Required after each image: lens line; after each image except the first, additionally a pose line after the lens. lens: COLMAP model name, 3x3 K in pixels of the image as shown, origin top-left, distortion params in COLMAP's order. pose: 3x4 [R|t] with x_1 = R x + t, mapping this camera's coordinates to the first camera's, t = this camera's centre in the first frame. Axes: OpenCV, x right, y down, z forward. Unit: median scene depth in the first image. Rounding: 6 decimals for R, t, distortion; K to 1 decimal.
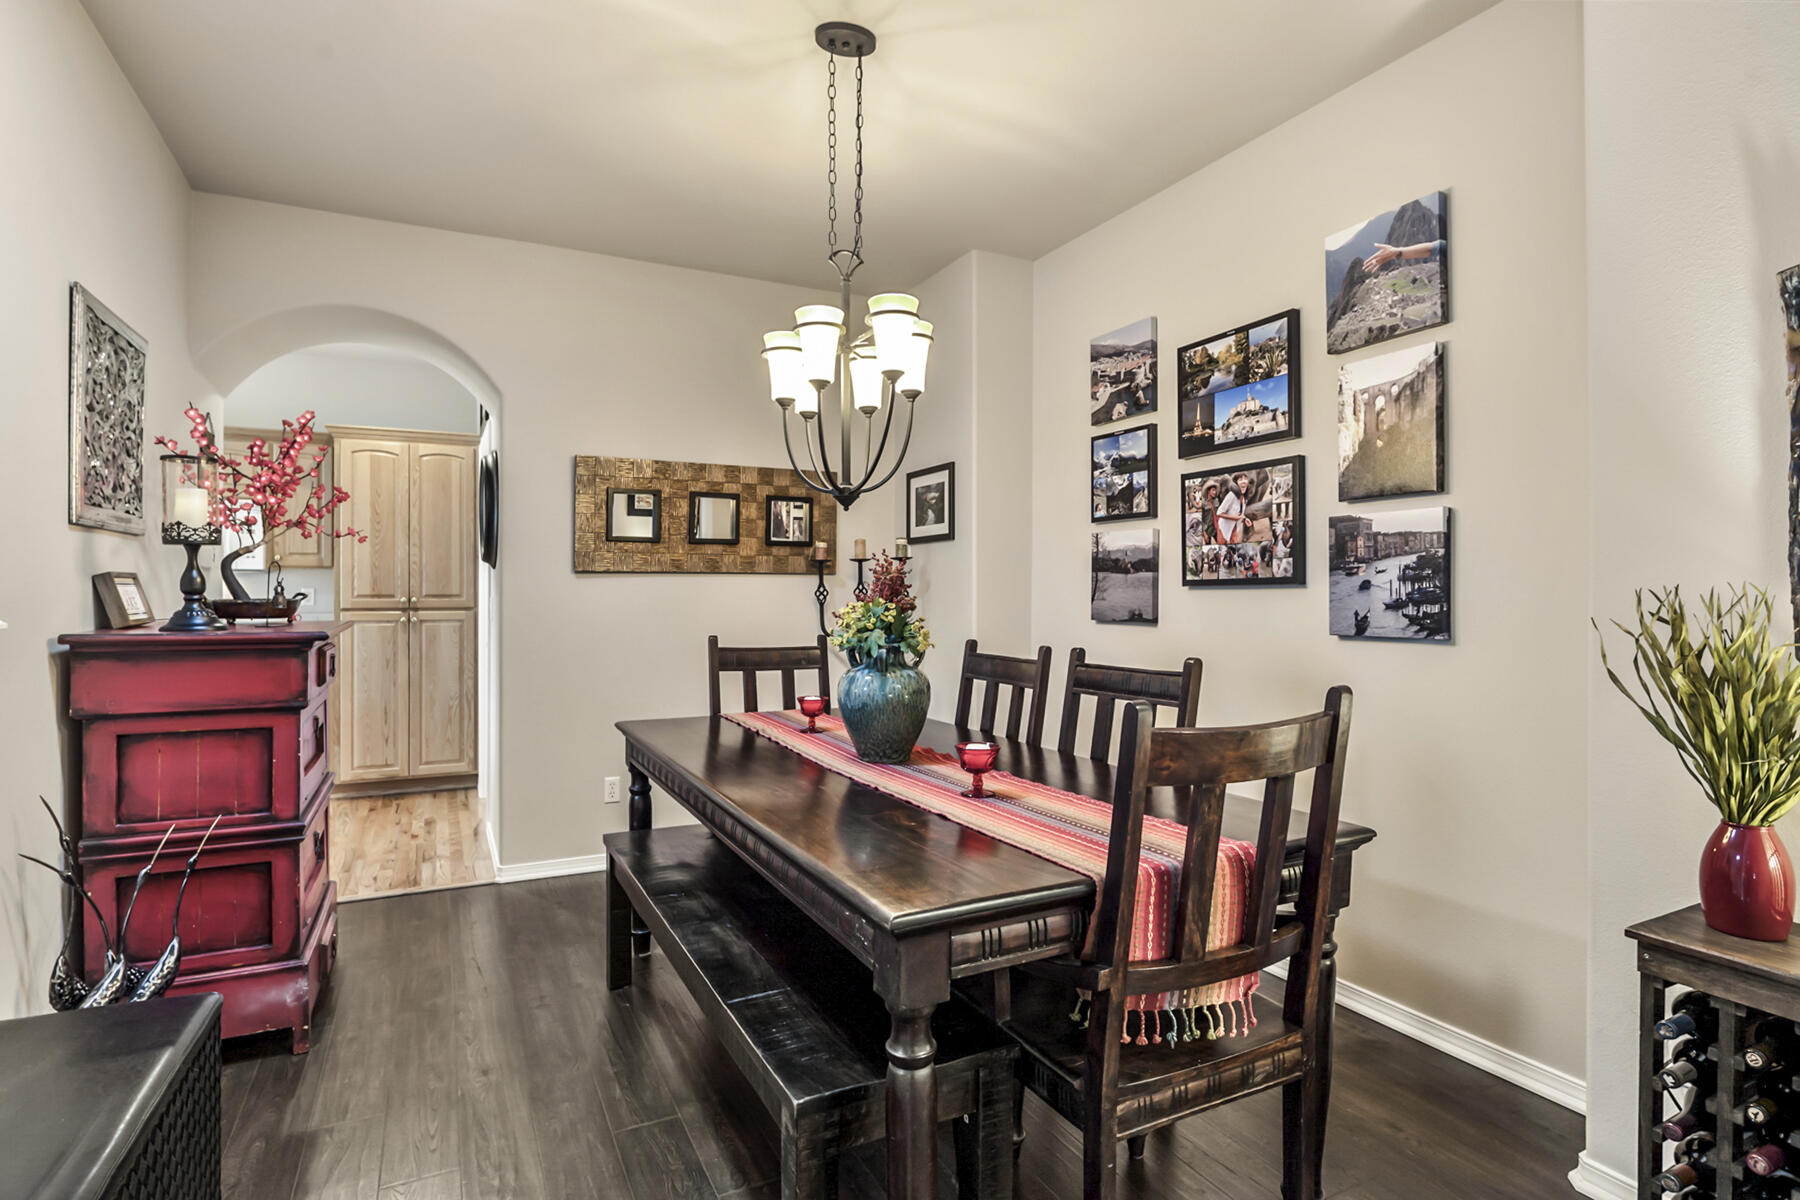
lens RADIAL K [[910.4, 0, 901.2], [0, 910.4, 593.9], [0, 0, 1]] dist [-0.028963, 0.016575]
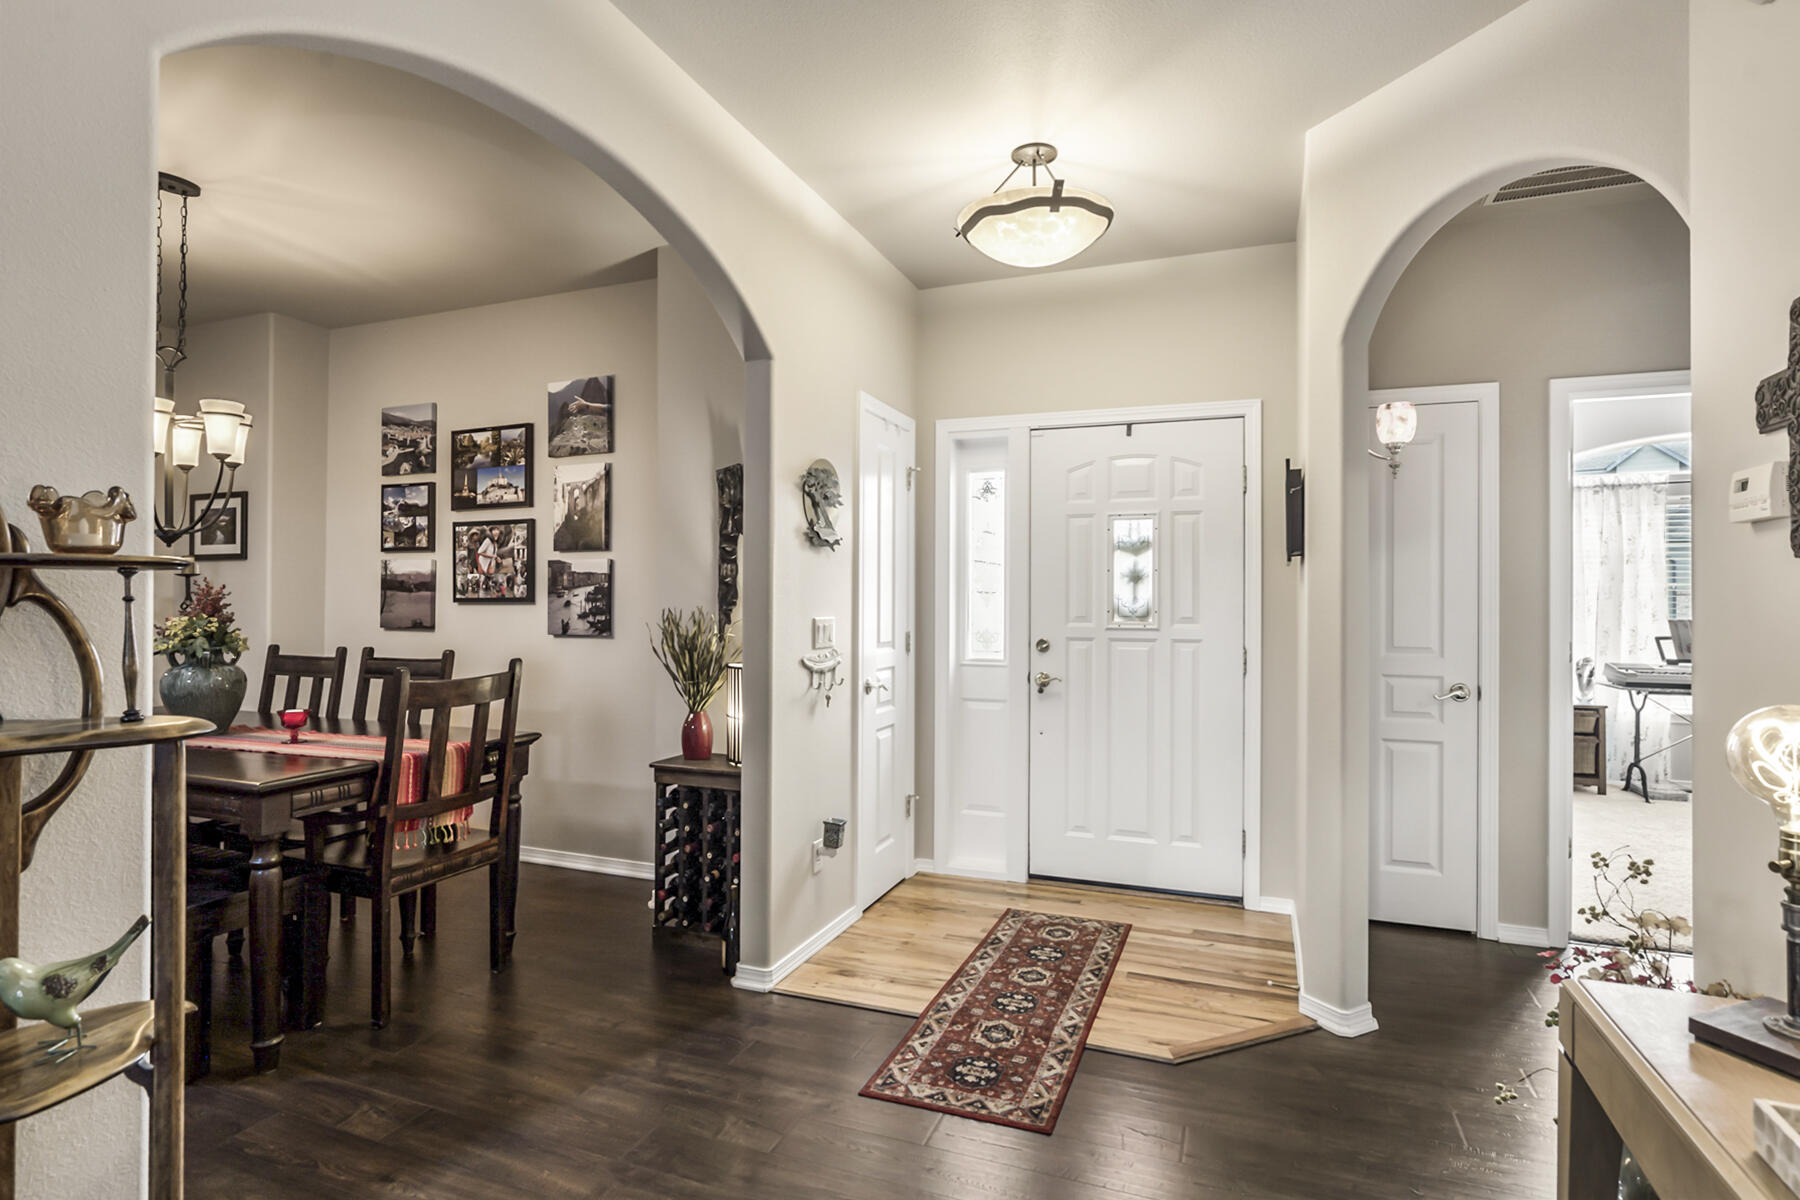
lens RADIAL K [[910.4, 0, 901.2], [0, 910.4, 593.9], [0, 0, 1]] dist [-0.028963, 0.016575]
pose [[0.748782, 0.007305, 0.662776, -0.114956], [-0.002869, 0.999966, -0.007780, -0.015070], [-0.662810, 0.003924, 0.748777, -0.593202]]
